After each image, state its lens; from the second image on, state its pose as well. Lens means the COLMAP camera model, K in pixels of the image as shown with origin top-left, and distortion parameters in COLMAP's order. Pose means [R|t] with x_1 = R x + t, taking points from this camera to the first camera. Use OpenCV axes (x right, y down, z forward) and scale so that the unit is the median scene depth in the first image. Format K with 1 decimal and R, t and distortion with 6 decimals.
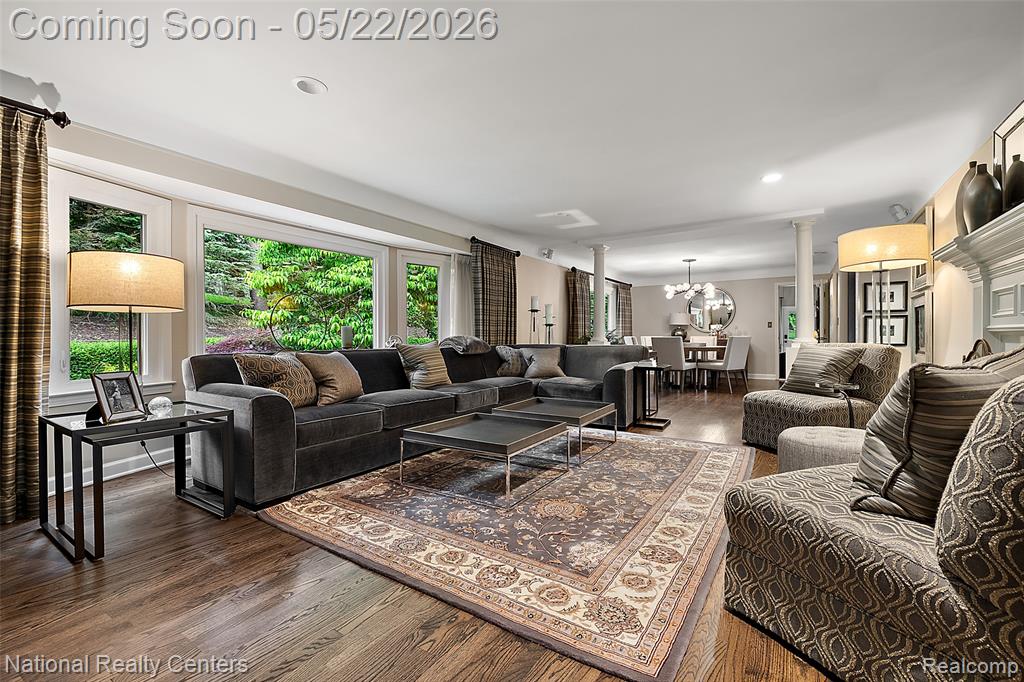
lens RADIAL K [[437.1, 0, 508.1], [0, 437.1, 340.6], [0, 0, 1]] dist [-0.001710, 0.000124]
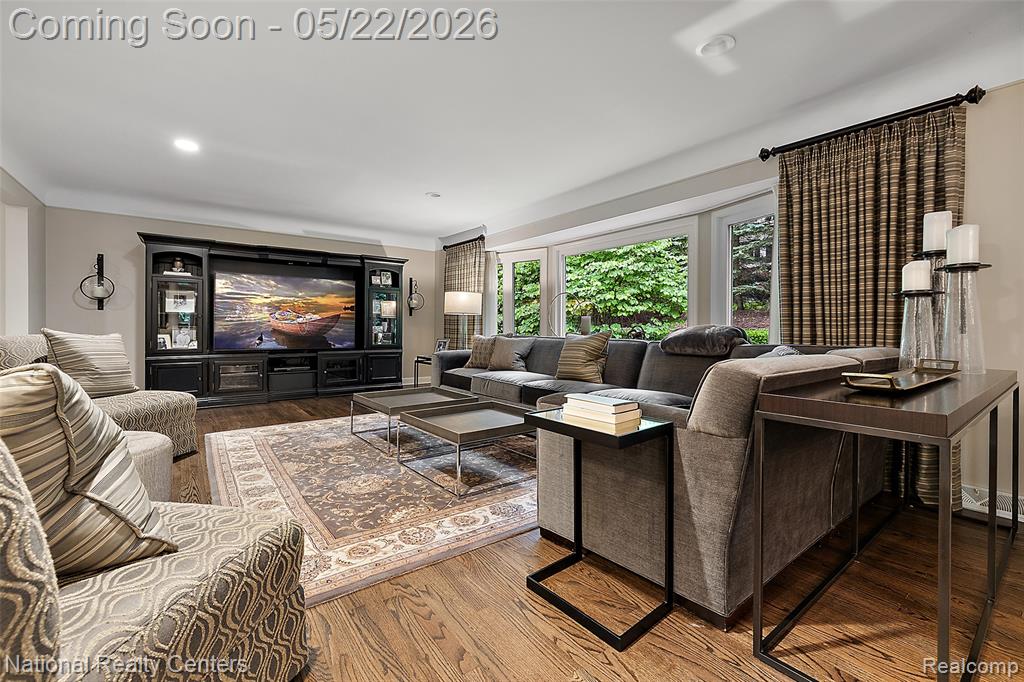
lens RADIAL K [[437.1, 0, 514.1], [0, 437.1, 326.3], [0, 0, 1]] dist [-0.001710, 0.000124]
pose [[-0.332967, 0.002337, -0.942936, 1.099707], [-0.011594, 0.999911, 0.006572, -0.019632], [0.942867, 0.013121, -0.332910, 1.749960]]
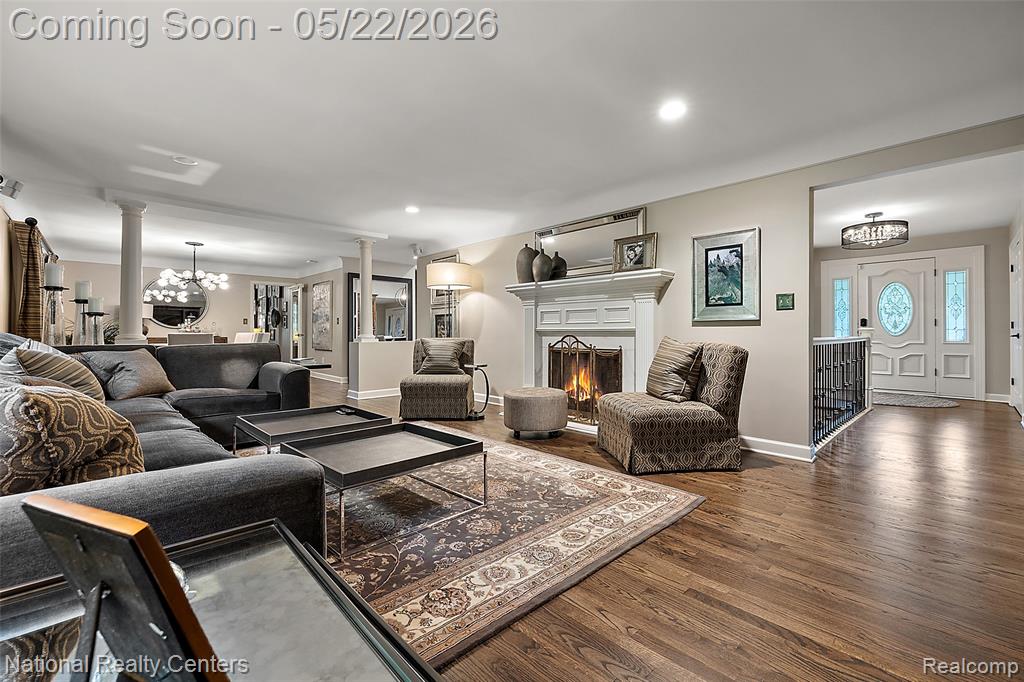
lens RADIAL K [[437.1, 0, 512.9], [0, 437.1, 331.8], [0, 0, 1]] dist [-0.001710, 0.000124]
pose [[0.226610, 0.004970, 0.973973, -0.809767], [0.007101, 0.999952, -0.006755, -0.004089], [-0.973960, 0.008447, 0.226564, 0.591508]]
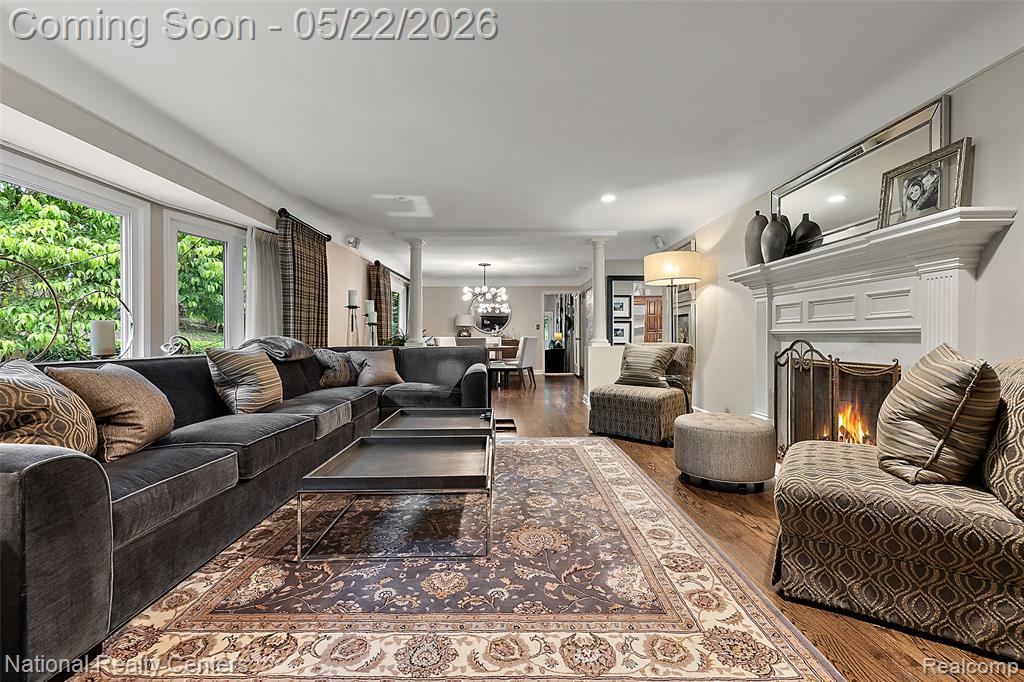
lens RADIAL K [[437.1, 0, 509.0], [0, 437.1, 339.9], [0, 0, 1]] dist [-0.001710, 0.000124]
pose [[0.835404, -0.003428, 0.549626, -0.336737], [0.004958, 0.999987, -0.001298, -0.003390], [-0.549614, 0.003809, 0.835410, 0.266525]]
